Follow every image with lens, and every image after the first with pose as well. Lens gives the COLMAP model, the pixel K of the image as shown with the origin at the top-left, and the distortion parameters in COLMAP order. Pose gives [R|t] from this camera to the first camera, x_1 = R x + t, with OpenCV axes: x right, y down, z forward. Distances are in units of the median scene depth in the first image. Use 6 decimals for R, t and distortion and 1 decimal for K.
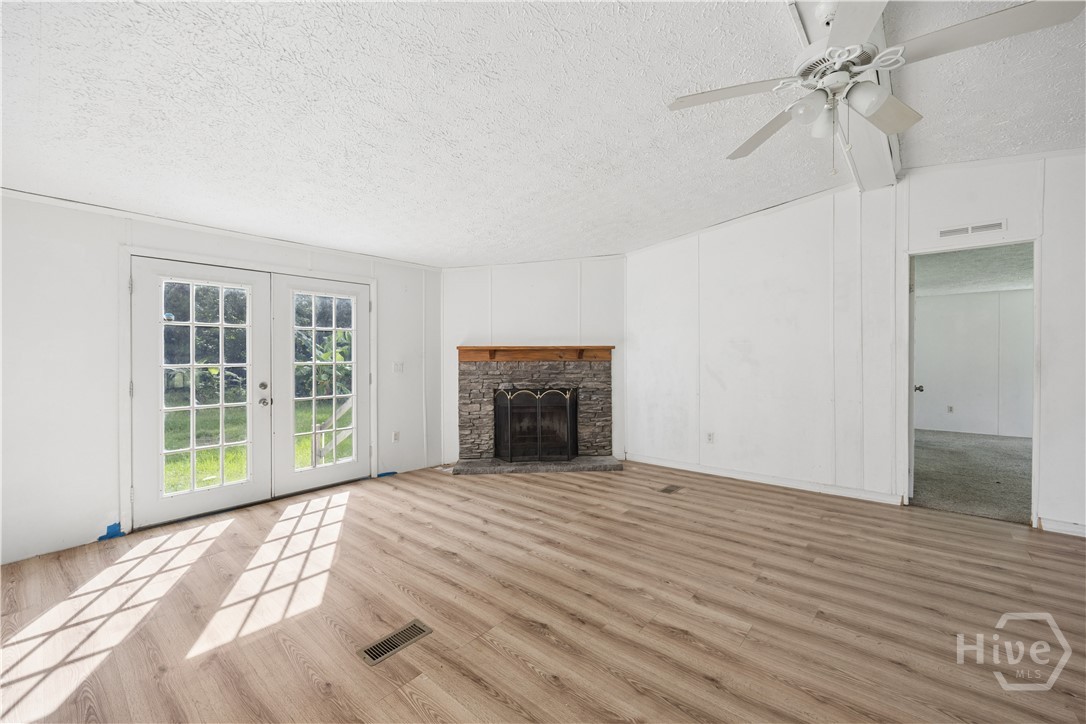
lens RADIAL K [[429.2, 0, 546.7], [0, 429.2, 353.5], [0, 0, 1]] dist [0.009465, -0.000678]
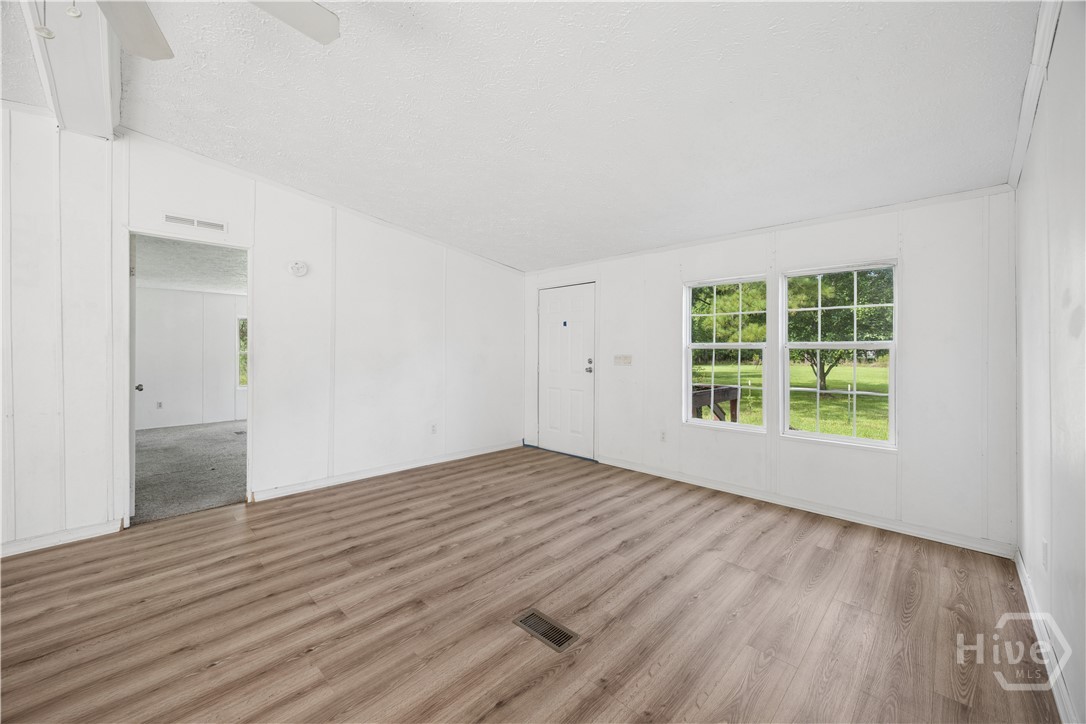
lens RADIAL K [[429.2, 0, 546.7], [0, 429.2, 353.5], [0, 0, 1]] dist [0.009465, -0.000678]
pose [[0.076824, -0.005024, 0.997032, 0.056137], [-0.006262, 0.999965, 0.005522, 0.001441], [-0.997025, -0.006668, 0.076789, 0.125417]]
